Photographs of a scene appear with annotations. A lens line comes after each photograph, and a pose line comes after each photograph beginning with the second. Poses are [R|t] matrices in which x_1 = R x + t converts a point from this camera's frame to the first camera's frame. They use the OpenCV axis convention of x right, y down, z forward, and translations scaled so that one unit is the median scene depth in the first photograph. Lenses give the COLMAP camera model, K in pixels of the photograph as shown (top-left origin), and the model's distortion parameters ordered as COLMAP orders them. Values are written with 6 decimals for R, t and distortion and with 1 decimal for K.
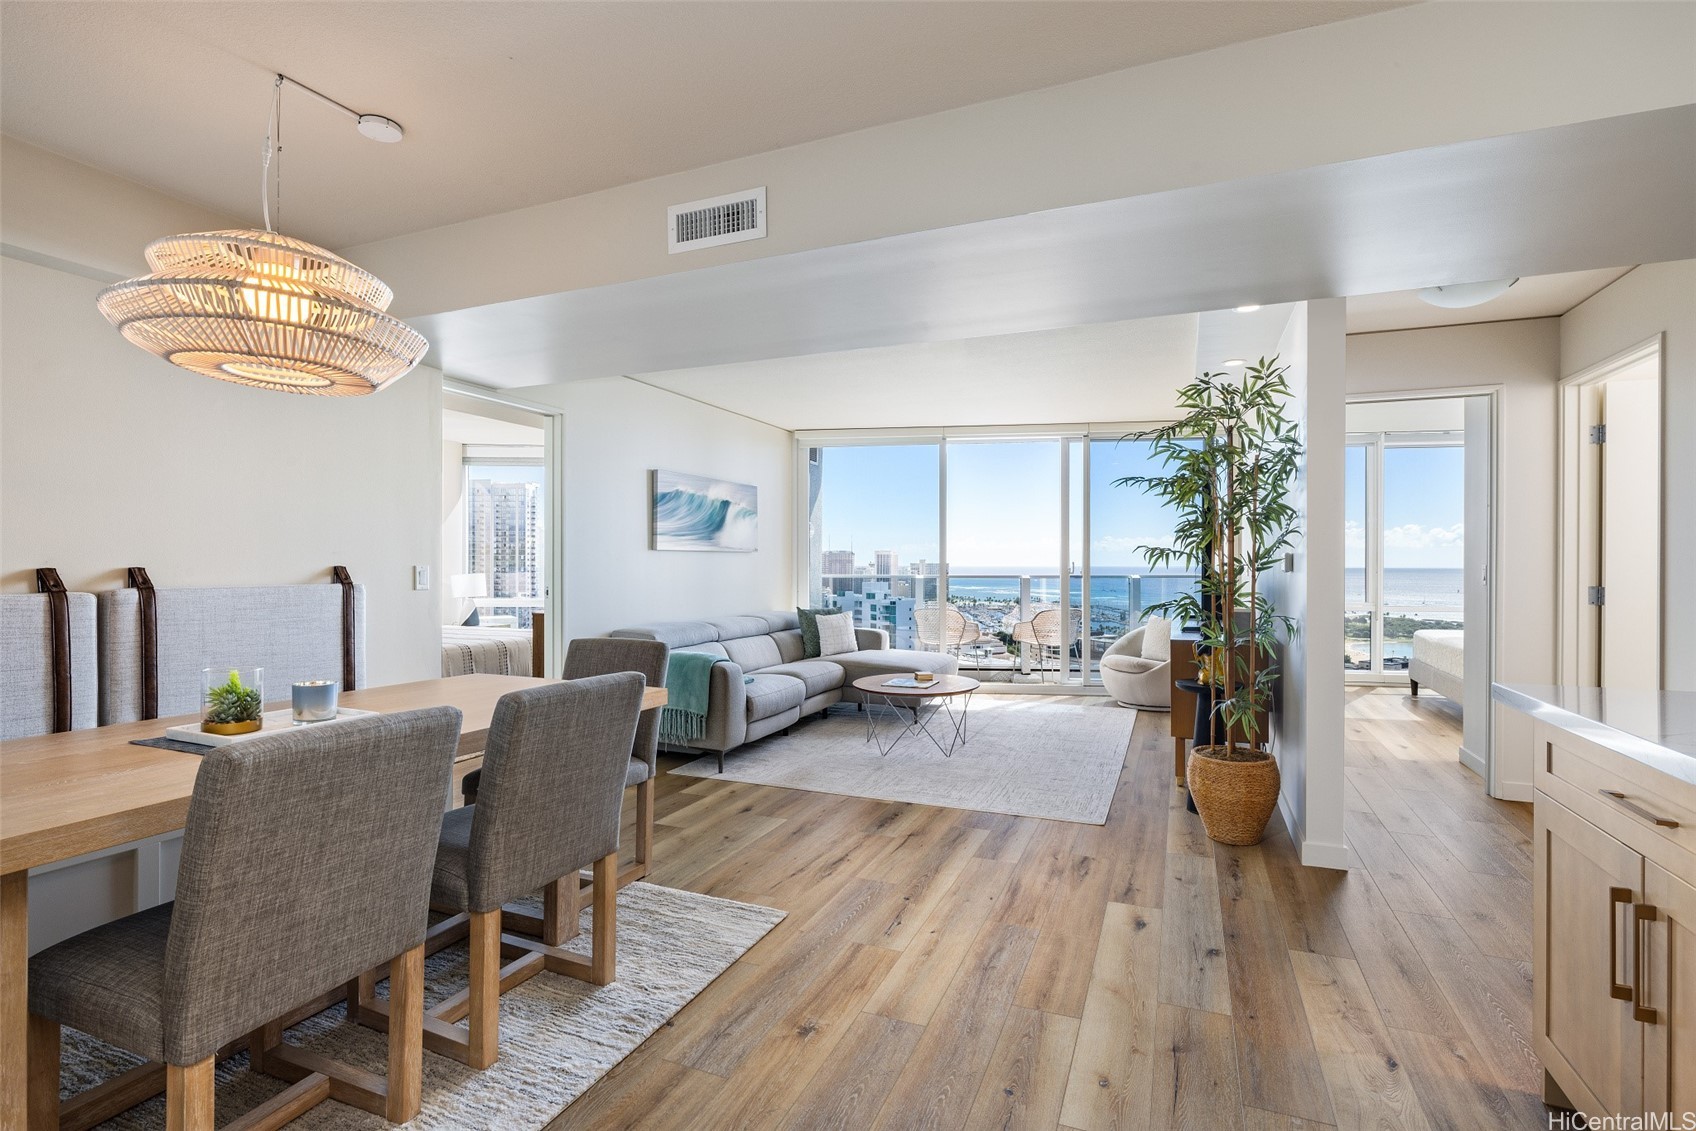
lens RADIAL K [[853.1, 0, 842.5], [0, 853.1, 563.1], [0, 0, 1]] dist [0.003802, -0.000572]
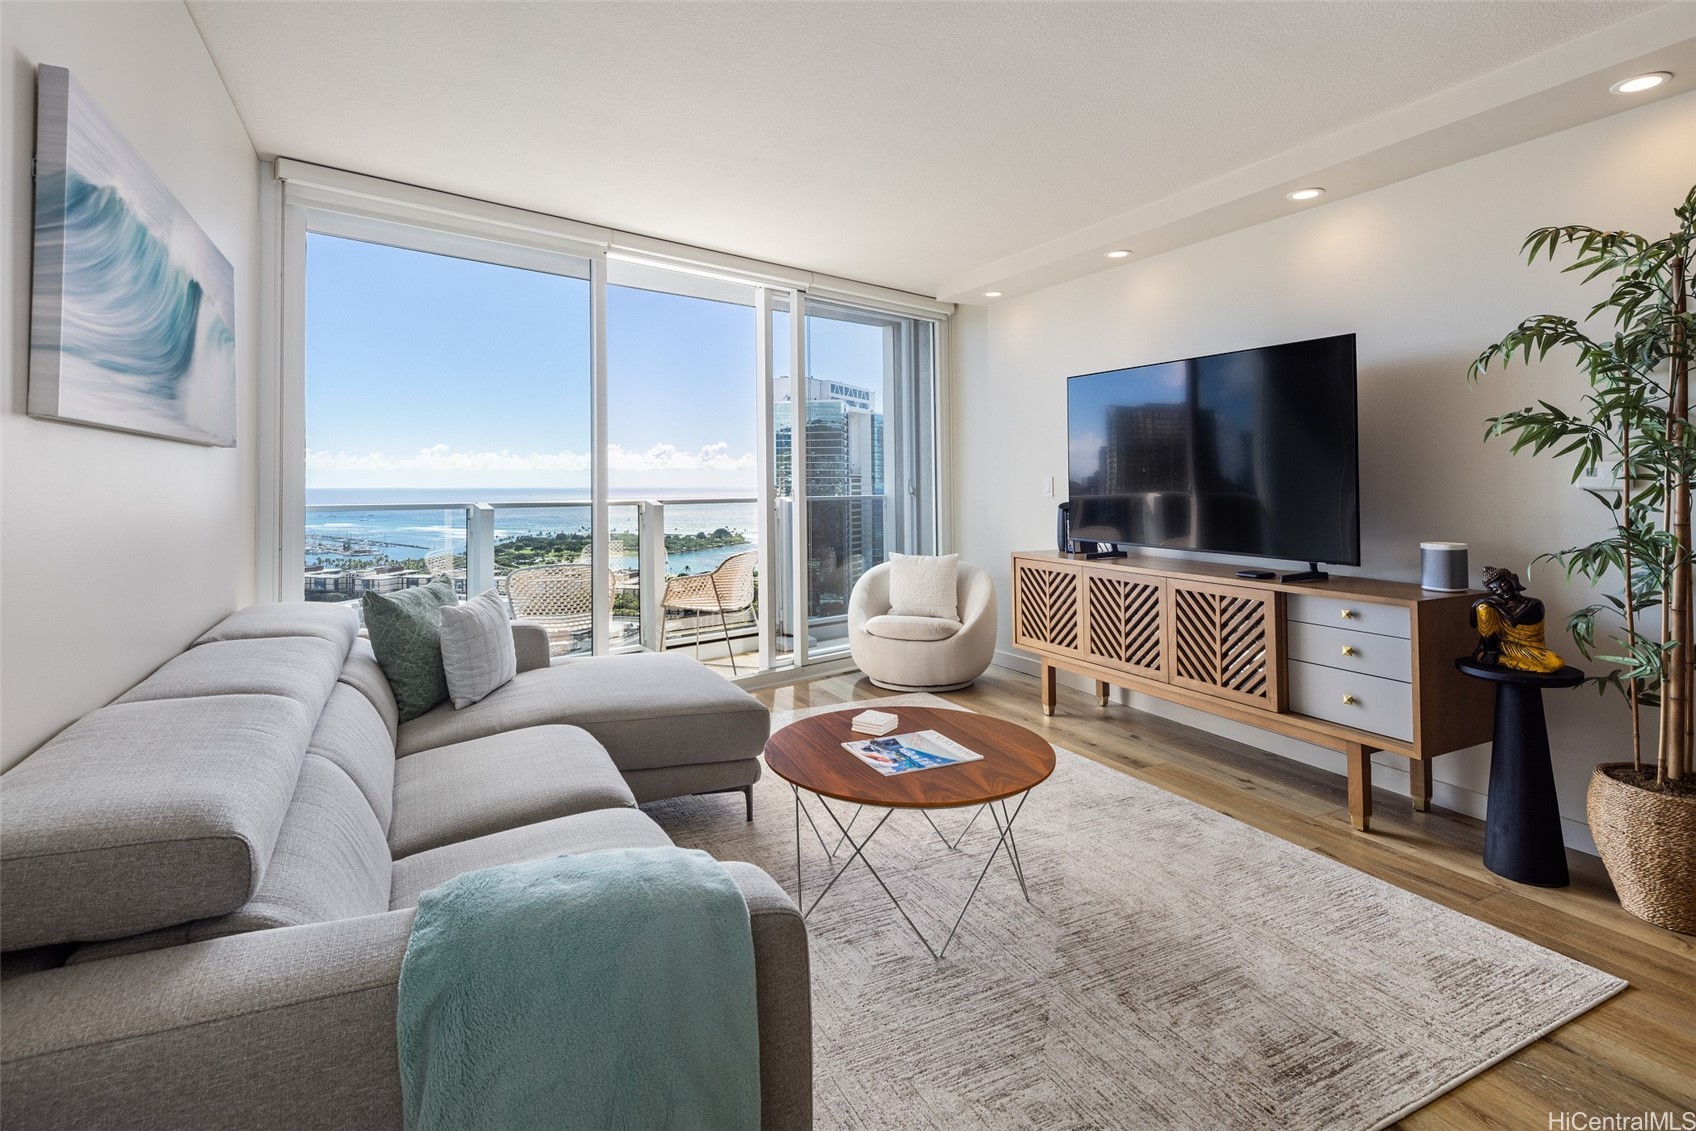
lens RADIAL K [[853.1, 0, 848.5], [0, 853.1, 482.8], [0, 0, 1]] dist [0.003802, -0.000572]
pose [[0.636749, -0.000890, 0.771071, -0.247198], [0.002845, 0.999995, -0.001195, 0.002435], [-0.771066, 0.002955, 0.636748, 0.661044]]
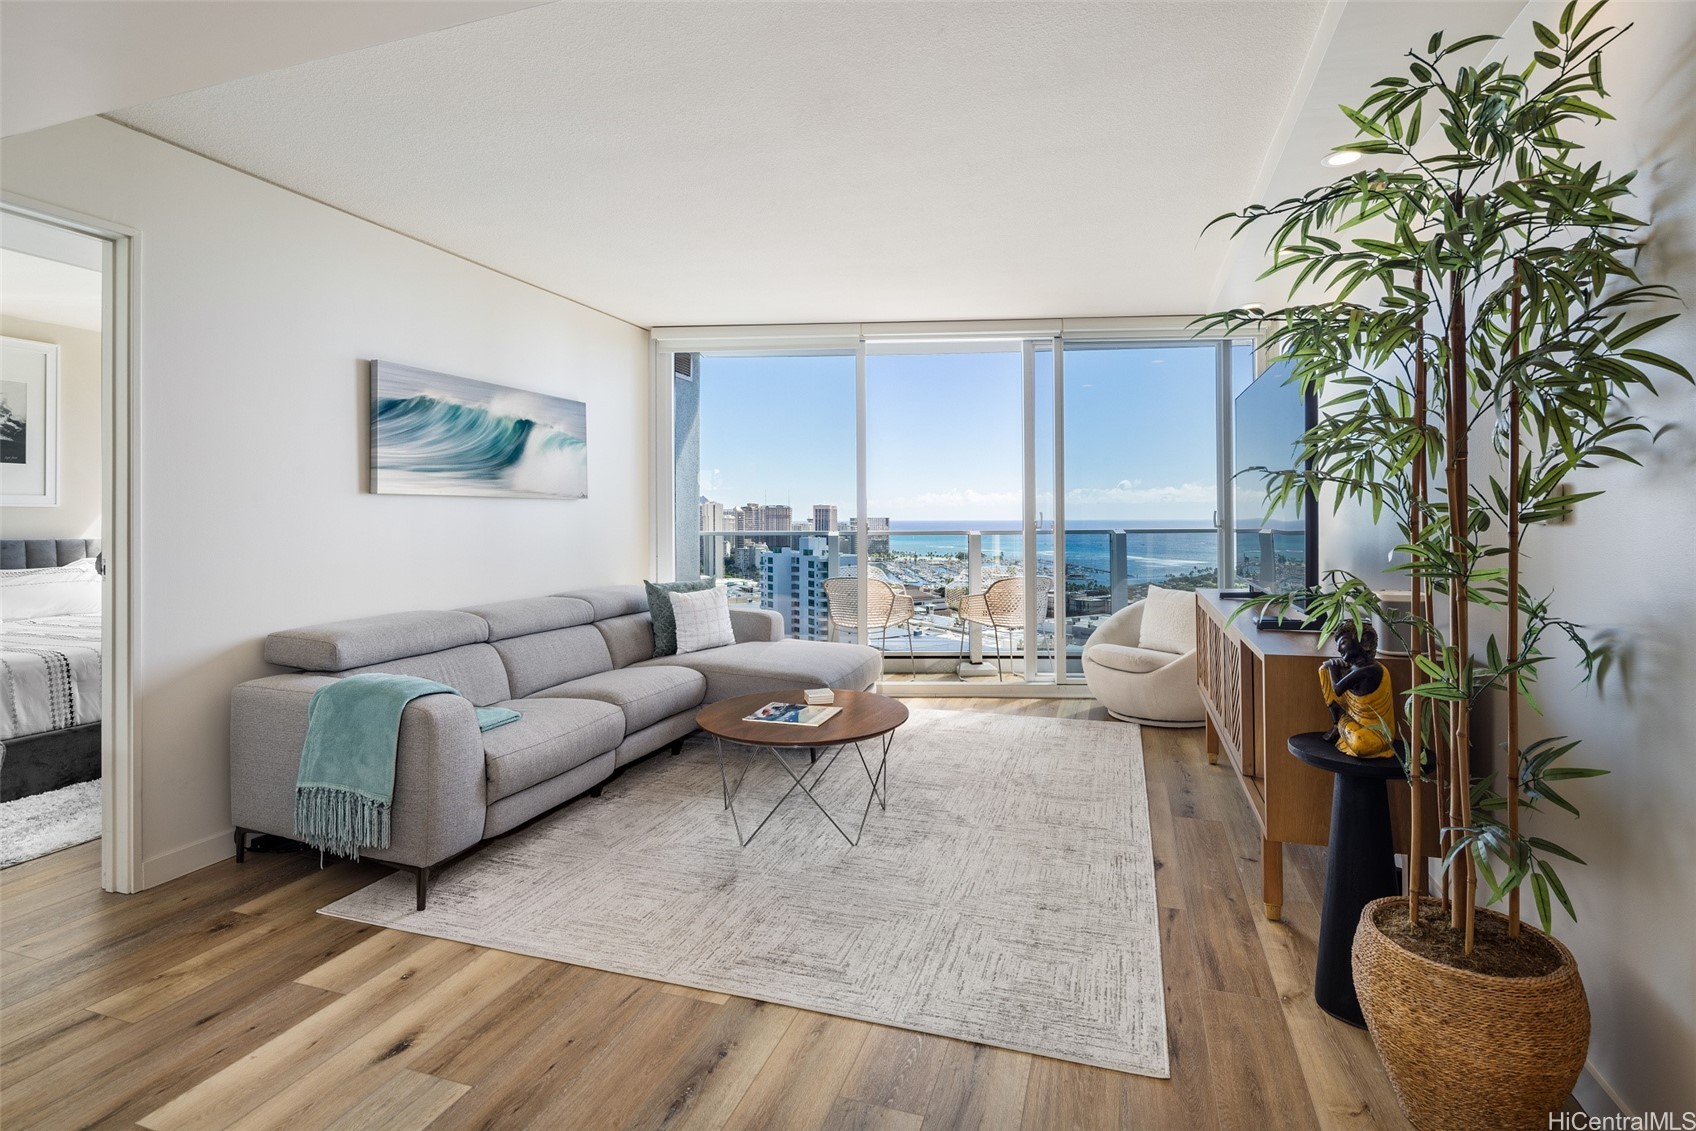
lens RADIAL K [[853.1, 0, 849.1], [0, 853.1, 507.7], [0, 0, 1]] dist [0.003802, -0.000572]
pose [[0.997187, -0.004161, 0.074844, 0.066499], [0.005088, 0.999913, -0.012207, 0.003479], [-0.074787, 0.012554, 0.997121, 0.357866]]
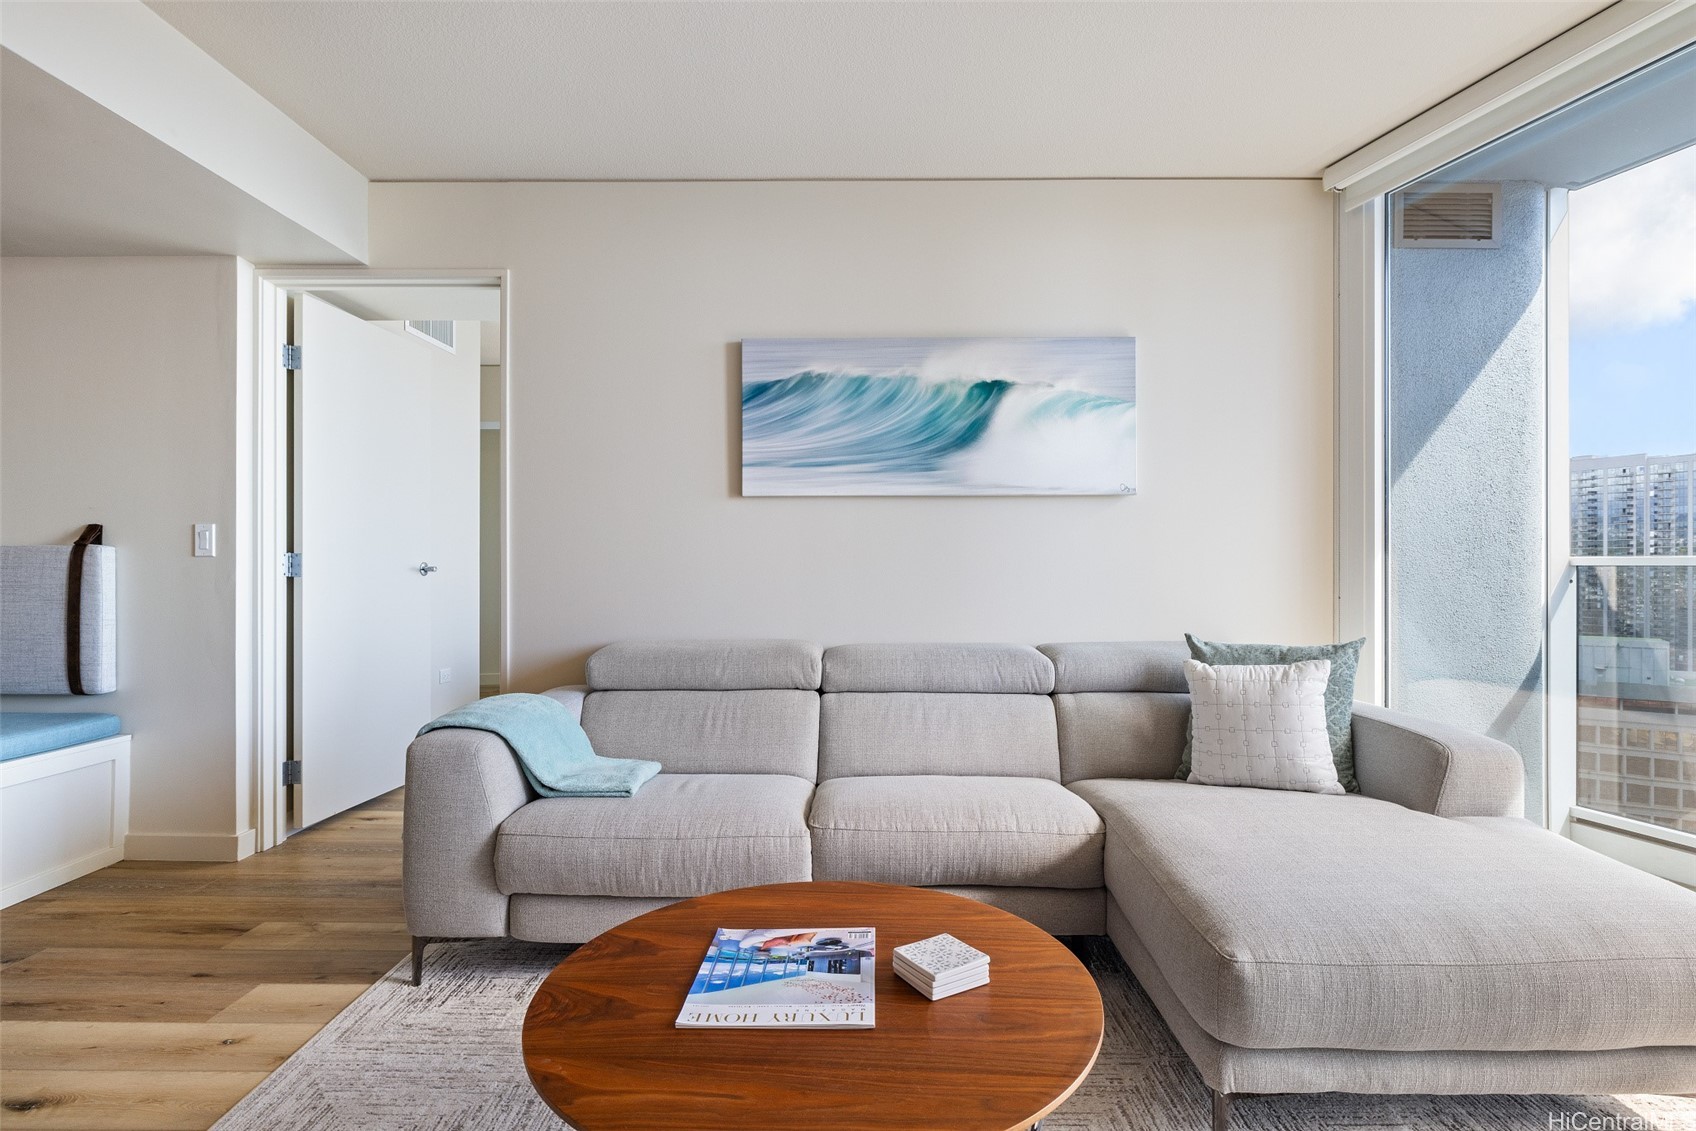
lens RADIAL K [[867.6, 0, 849.6], [0, 867.6, 563.9], [0, 0, 1]] dist [-0.004554, 0.000288]
pose [[0.367783, -0.002036, -0.929910, 0.277006], [-0.003036, 0.999990, -0.003390, 0.025729], [0.929907, 0.004070, 0.367773, 0.829488]]
